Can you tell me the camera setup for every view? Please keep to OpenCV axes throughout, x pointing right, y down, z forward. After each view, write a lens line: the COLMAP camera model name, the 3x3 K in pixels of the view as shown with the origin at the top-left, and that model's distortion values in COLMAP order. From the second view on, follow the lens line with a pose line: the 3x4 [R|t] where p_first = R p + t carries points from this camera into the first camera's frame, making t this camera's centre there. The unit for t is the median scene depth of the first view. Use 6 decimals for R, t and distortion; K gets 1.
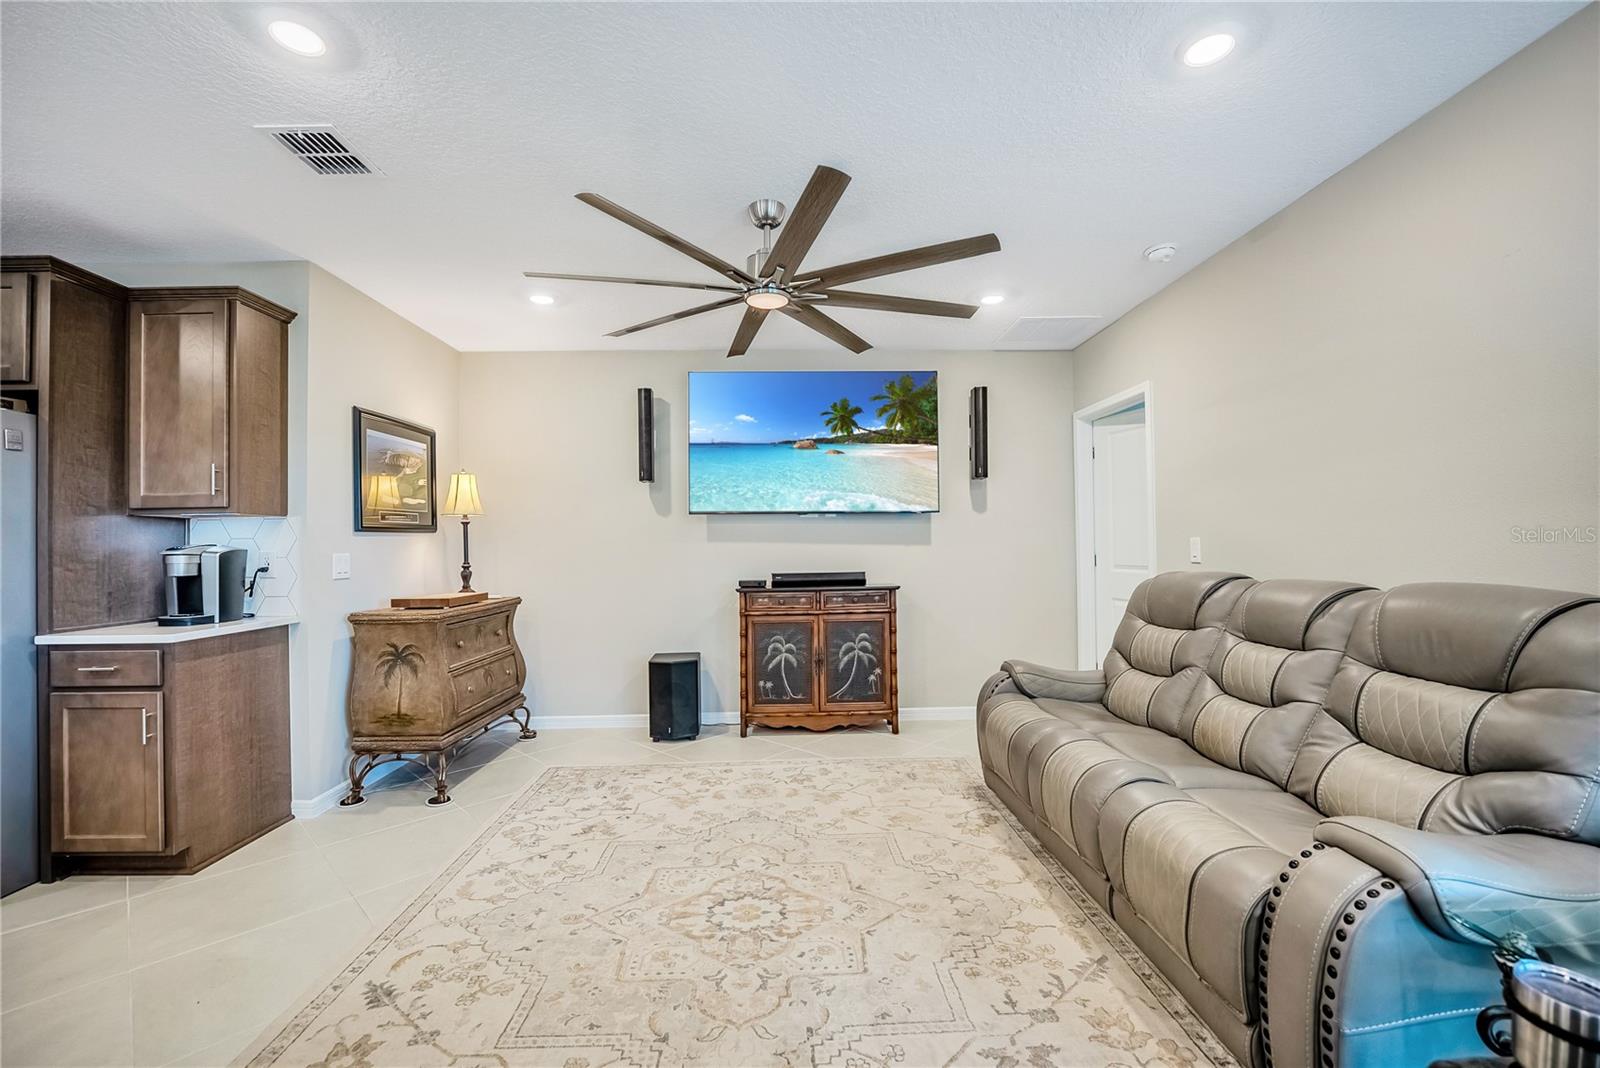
lens RADIAL K [[653.1, 0, 797.7], [0, 653.1, 524.5], [0, 0, 1]] dist [-0.022215, -0.000278]
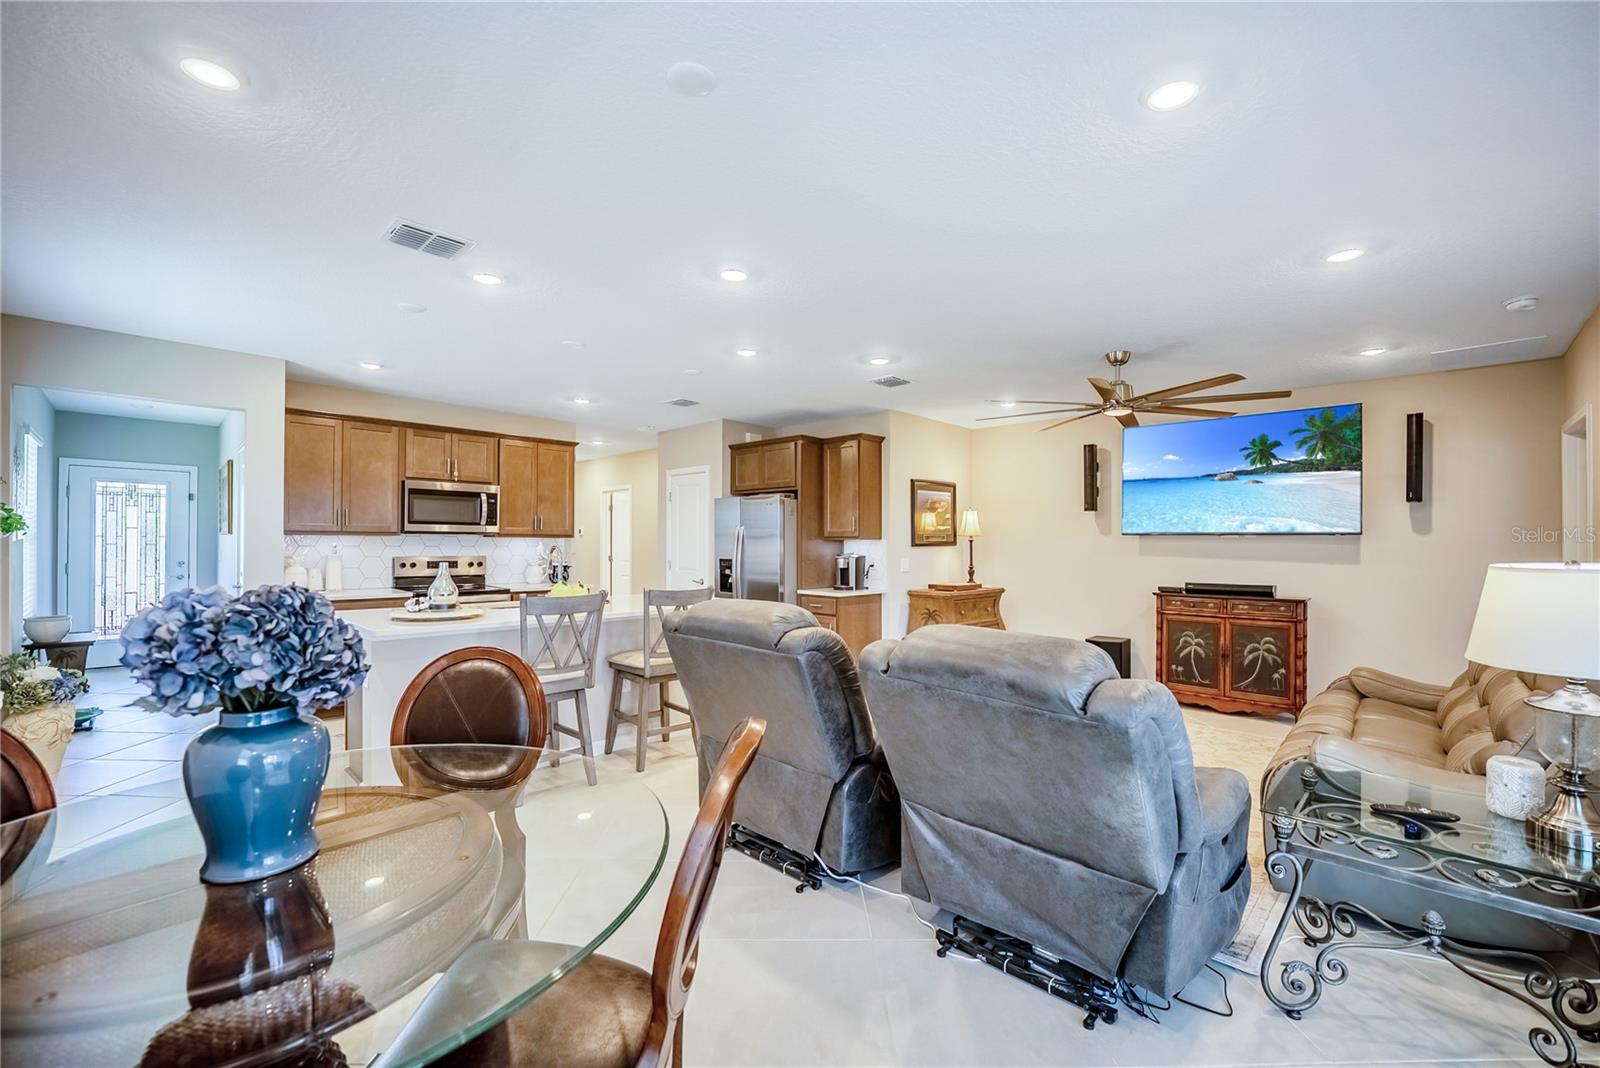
lens RADIAL K [[681.5, 0, 800.6], [0, 681.5, 566.4], [0, 0, 1]] dist [-0.029932, -0.000139]
pose [[0.683793, 0.040257, -0.728565, 0.435773], [0.009362, 0.997911, 0.063926, -0.050083], [0.729616, -0.050533, 0.681988, -0.472538]]
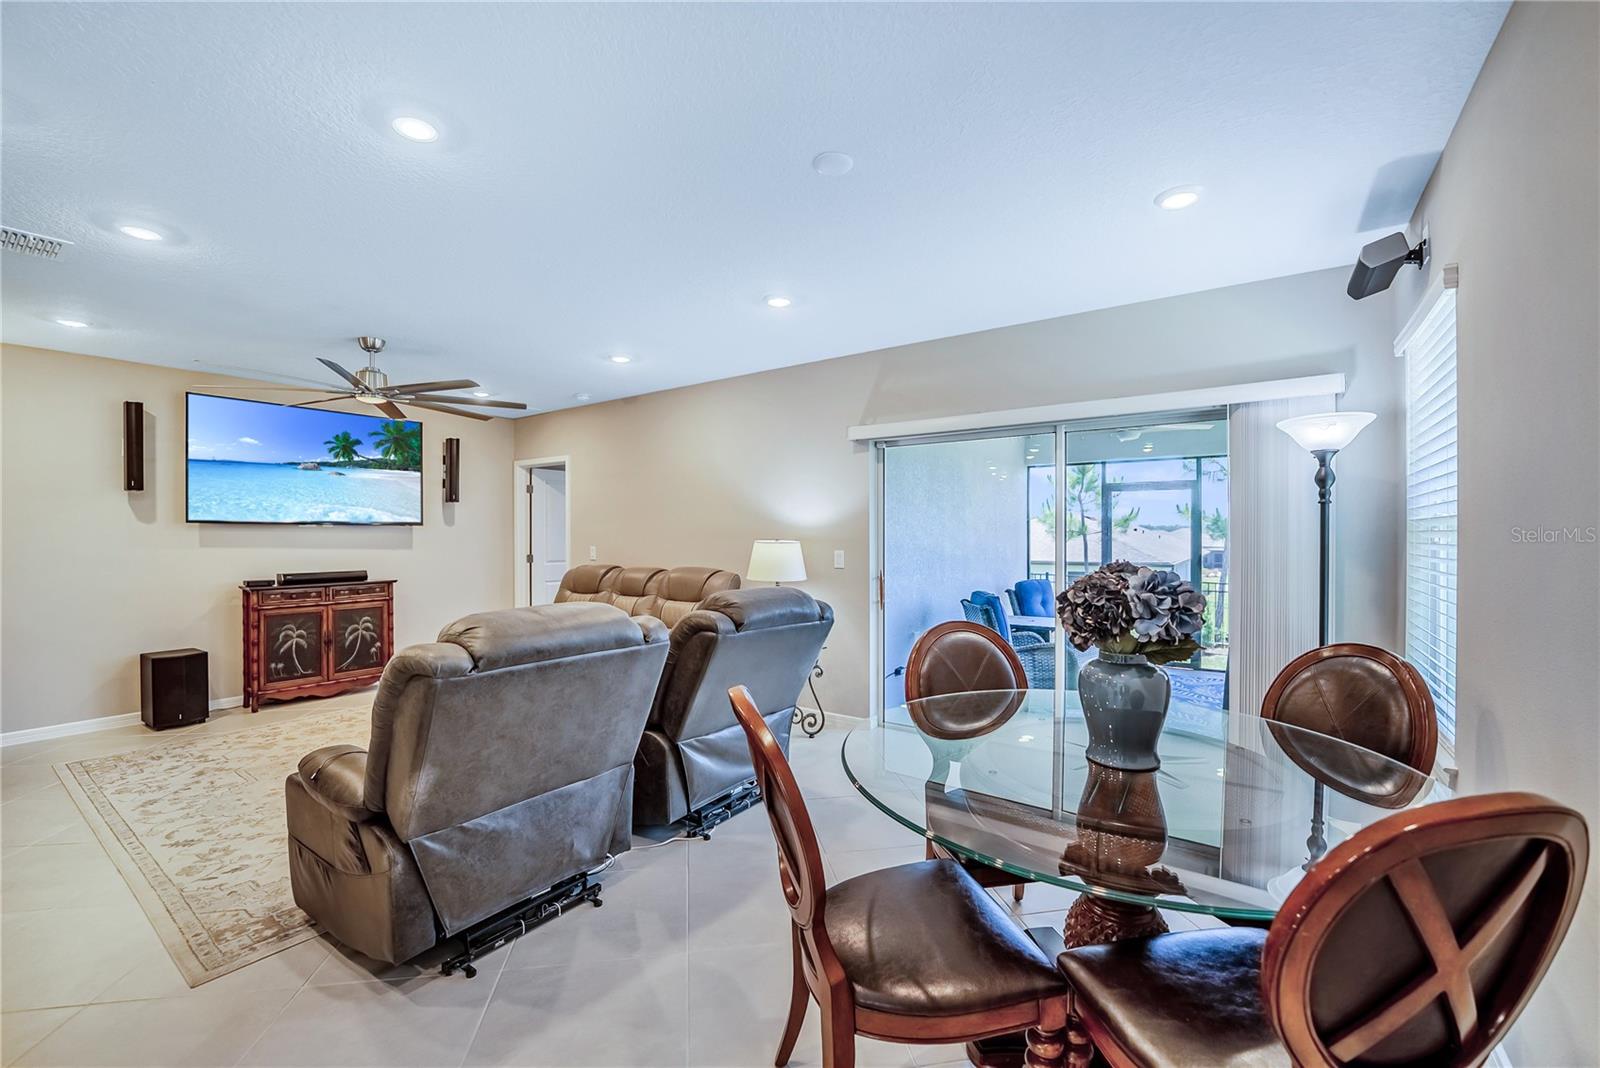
lens RADIAL K [[663.4, 0, 777.8], [0, 663.4, 551.2], [0, 0, 1]] dist [-0.010030, -0.000263]
pose [[0.633187, -0.008193, 0.773956, -0.436123], [-0.032722, 0.998767, 0.037344, -0.044117], [-0.773307, -0.048971, 0.632138, -0.508479]]
